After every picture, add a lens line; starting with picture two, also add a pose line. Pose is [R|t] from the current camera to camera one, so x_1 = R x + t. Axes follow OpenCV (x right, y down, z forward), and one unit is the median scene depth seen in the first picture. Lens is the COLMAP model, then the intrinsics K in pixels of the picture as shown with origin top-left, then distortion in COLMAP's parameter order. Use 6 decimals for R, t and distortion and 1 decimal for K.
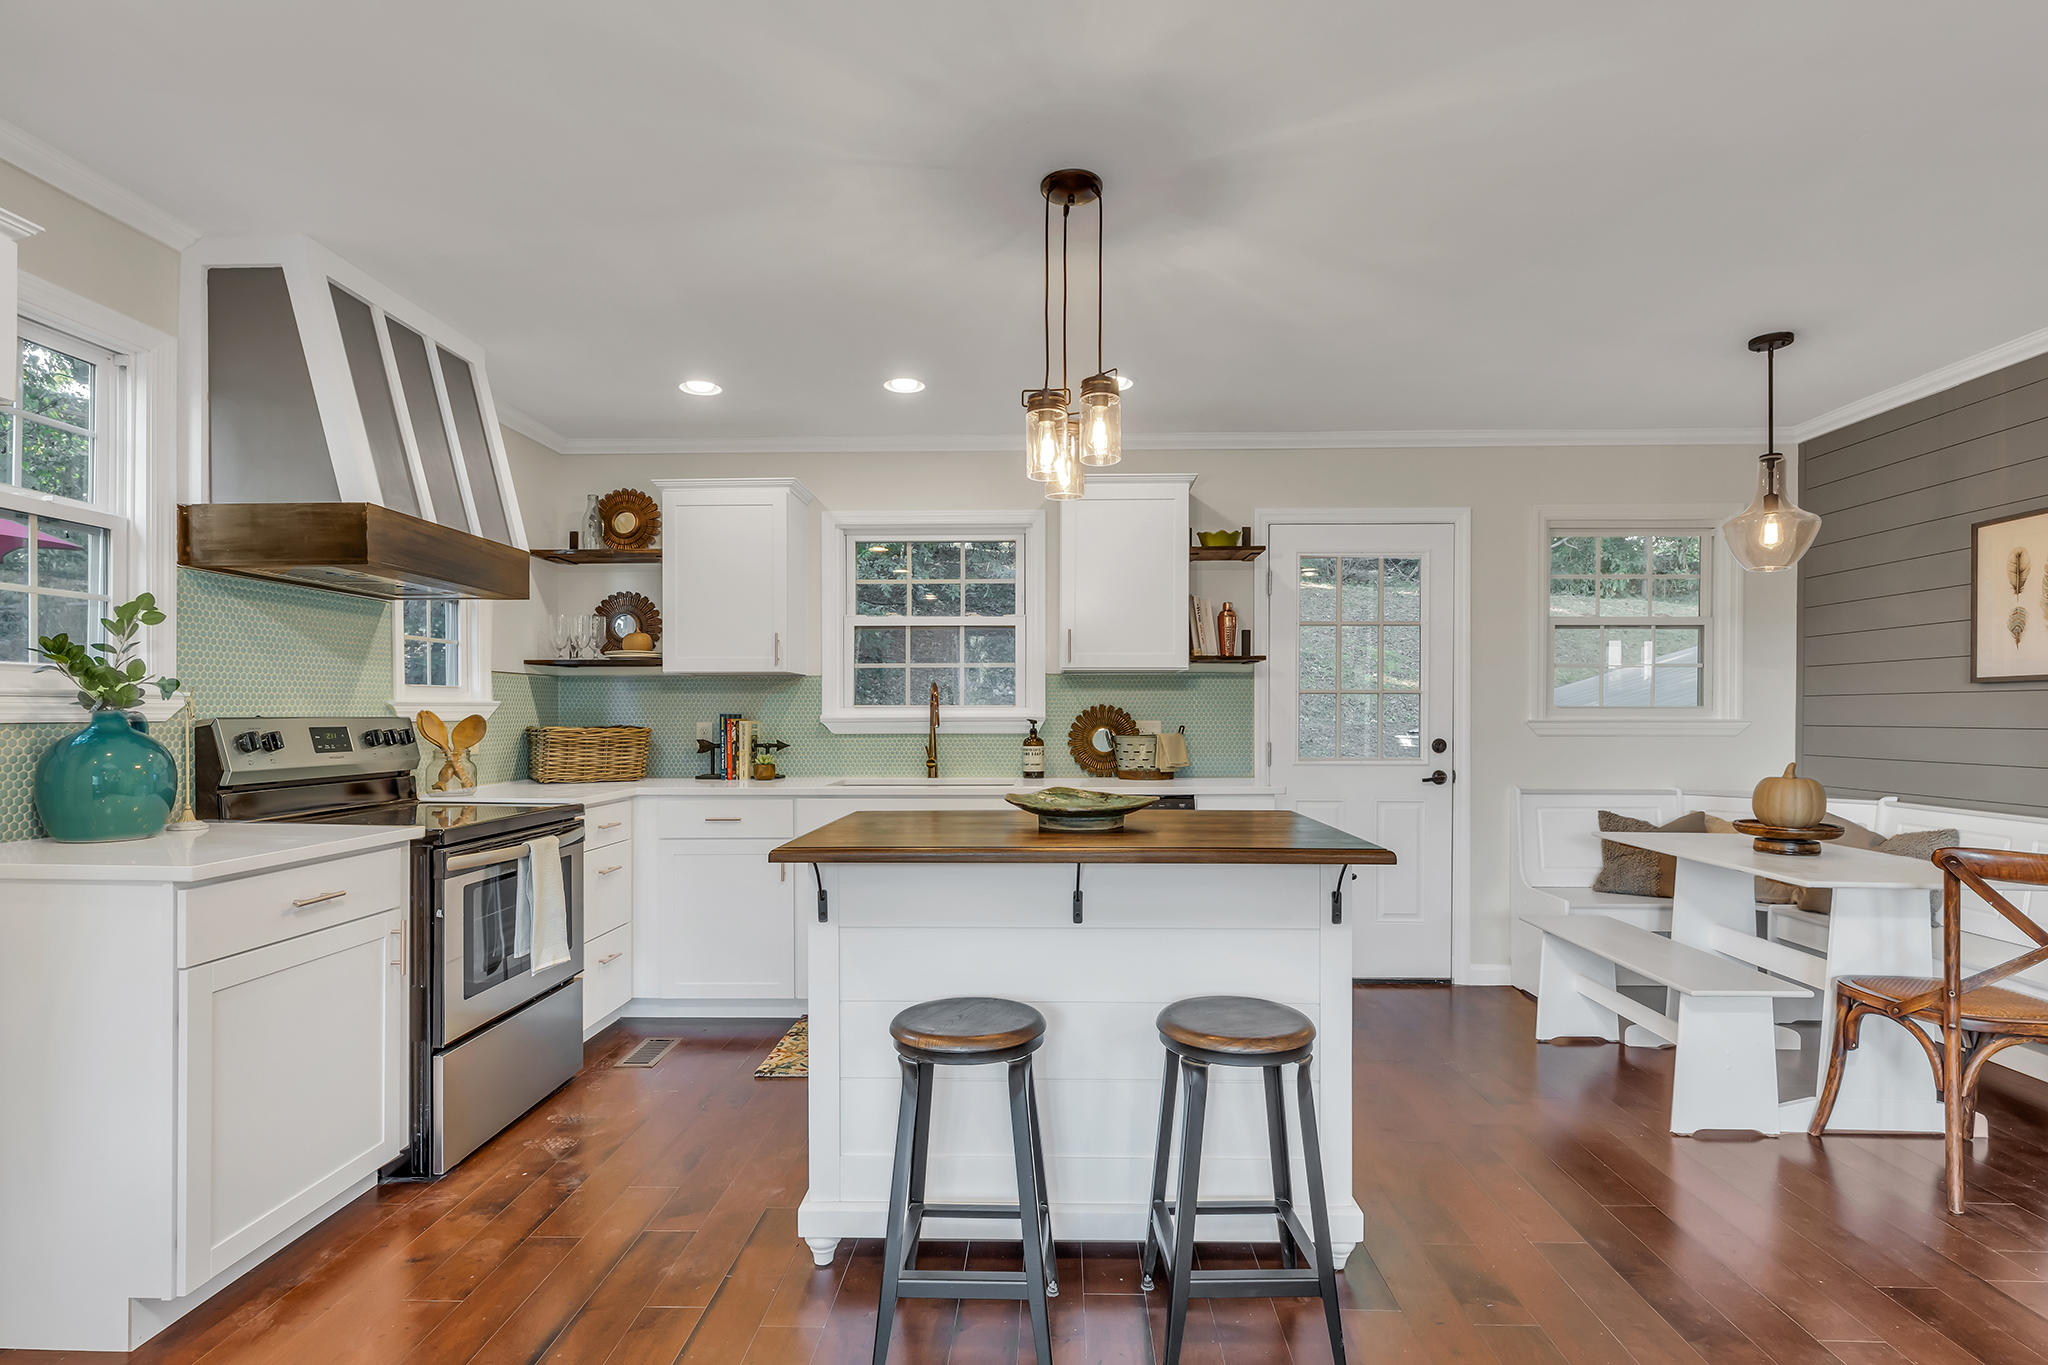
lens RADIAL K [[970.1, 0, 1025.4], [0, 970.1, 718.6], [0, 0, 1]] dist [-0.001750, -0.000505]
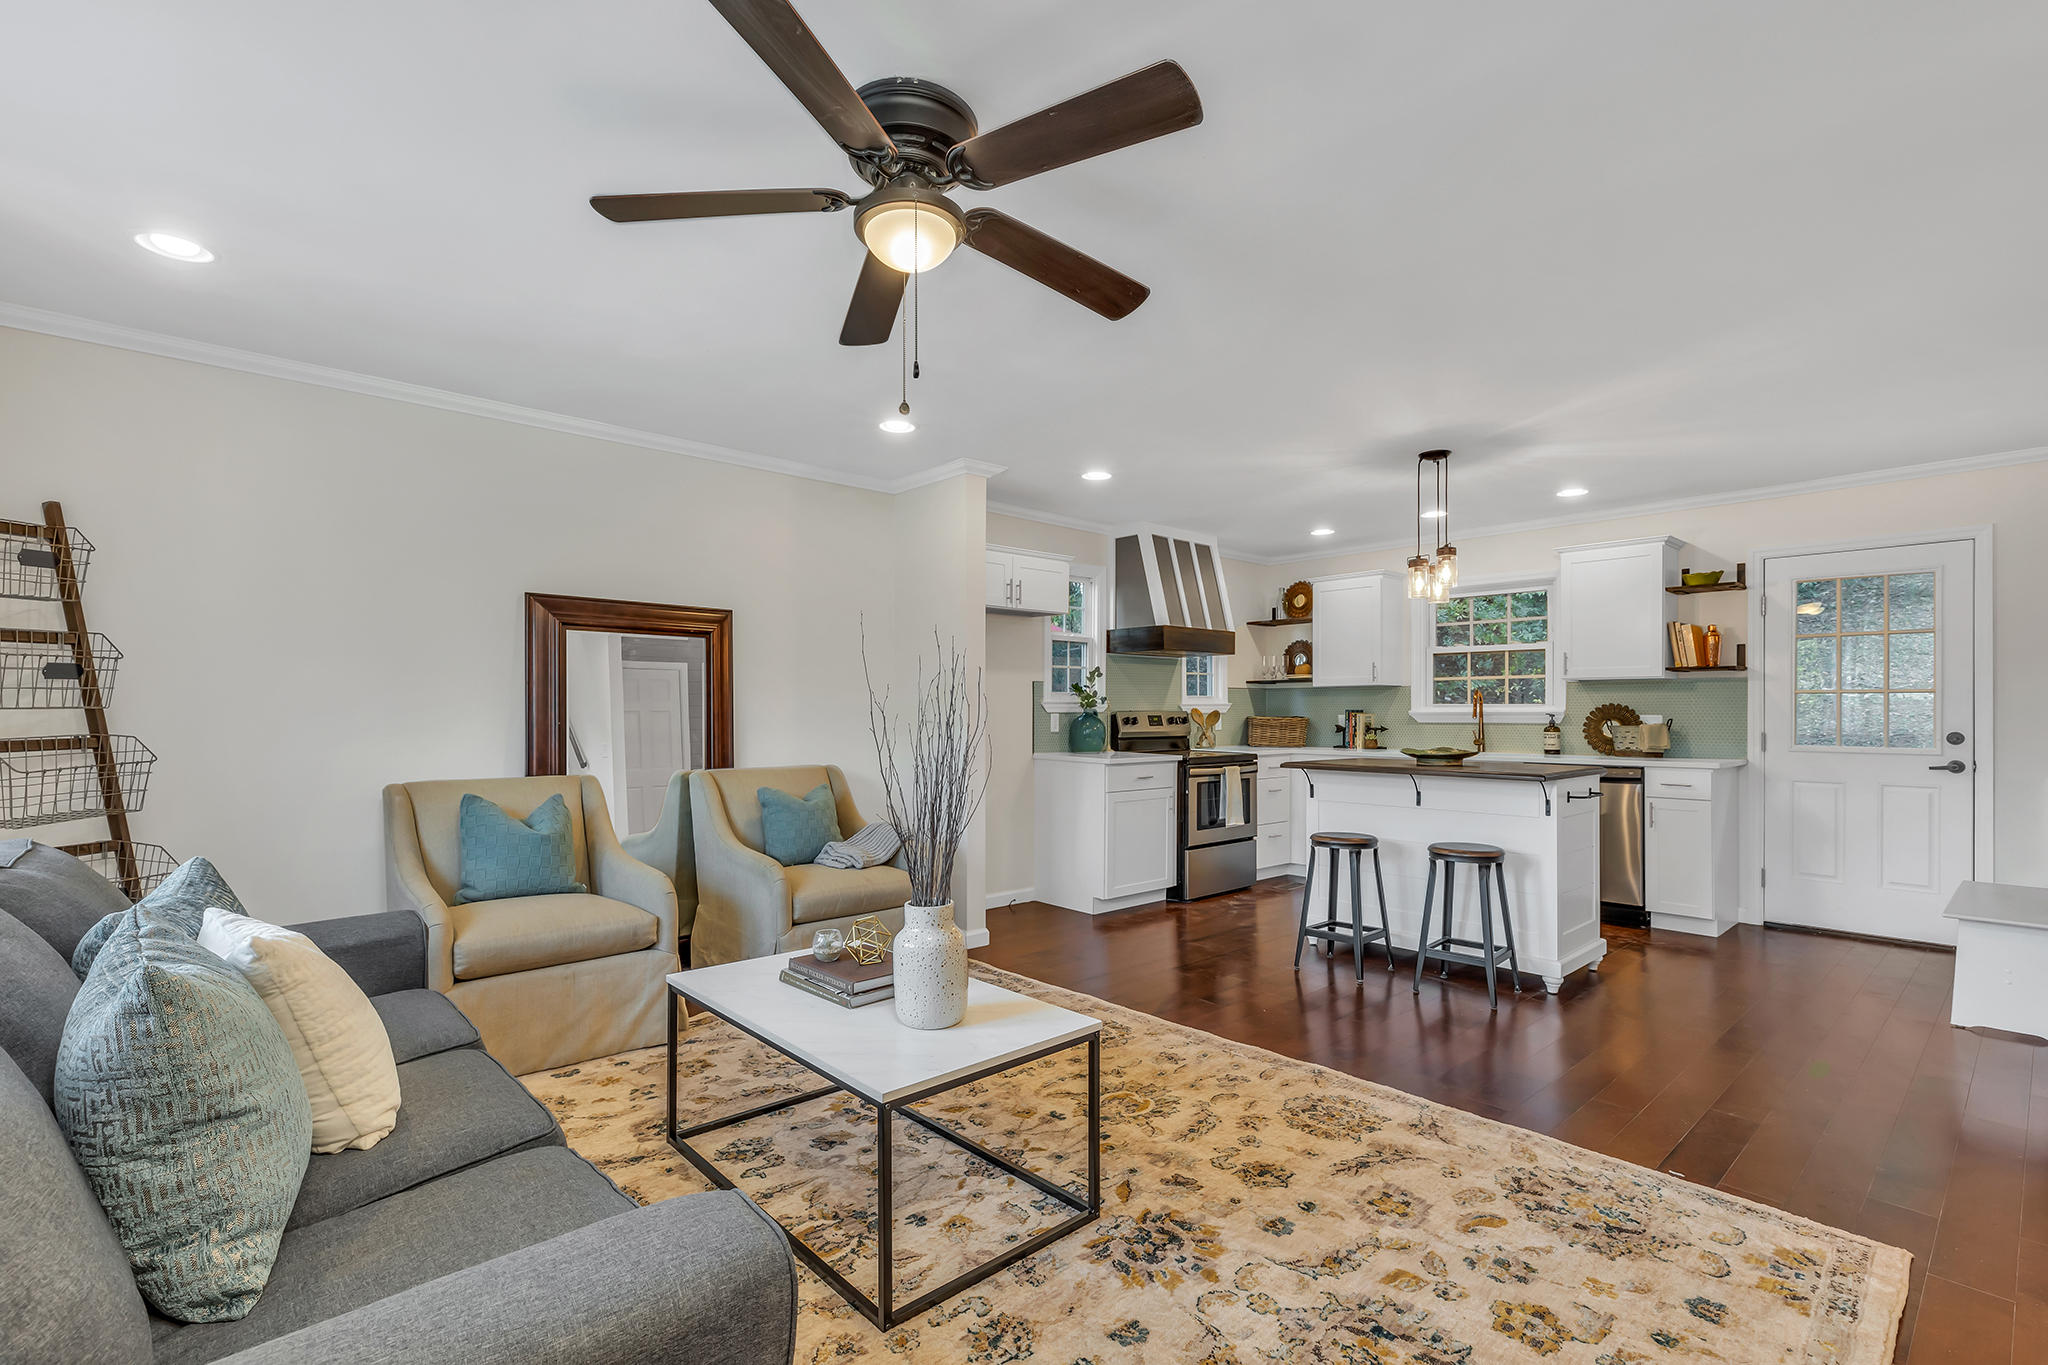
lens RADIAL K [[930.1, 0, 1028.1], [0, 930.1, 705.5], [0, 0, 1]] dist [0.003012, 0.000090]
pose [[0.695191, -0.003219, -0.718818, 0.608056], [-0.003948, 0.999958, -0.008296, 0.004329], [0.718814, 0.008605, 0.695149, -0.695901]]
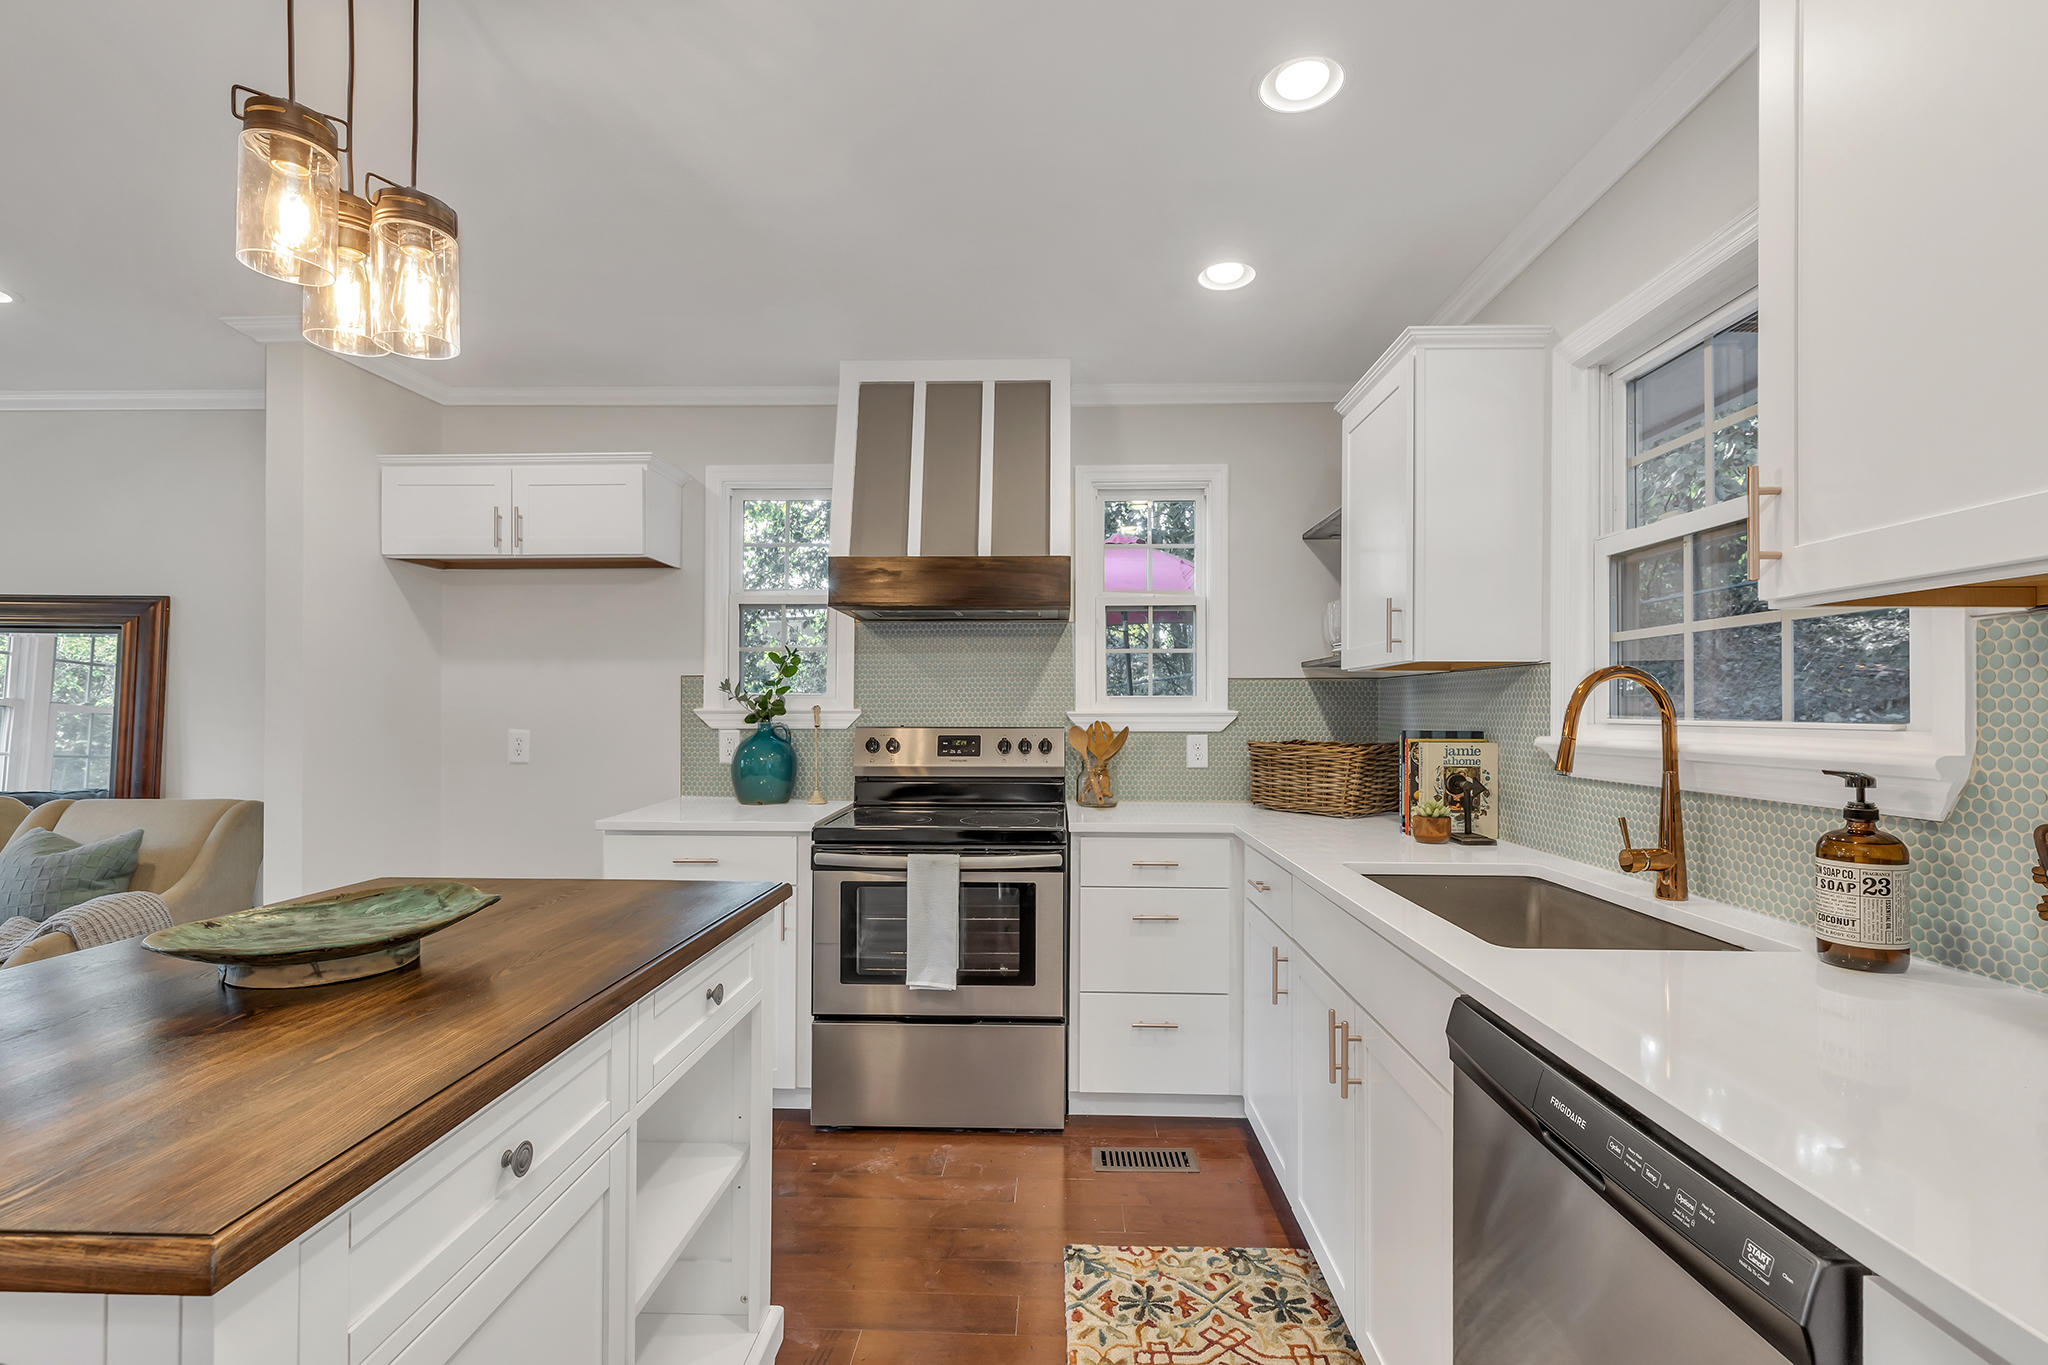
lens RADIAL K [[930.1, 0, 1028.1], [0, 930.1, 705.5], [0, 0, 1]] dist [0.003012, 0.000090]
pose [[-0.000843, -0.000704, -0.999999, 0.394830], [-0.006315, 0.999980, -0.000698, -0.024983], [0.999980, 0.006314, -0.000847, 0.966483]]
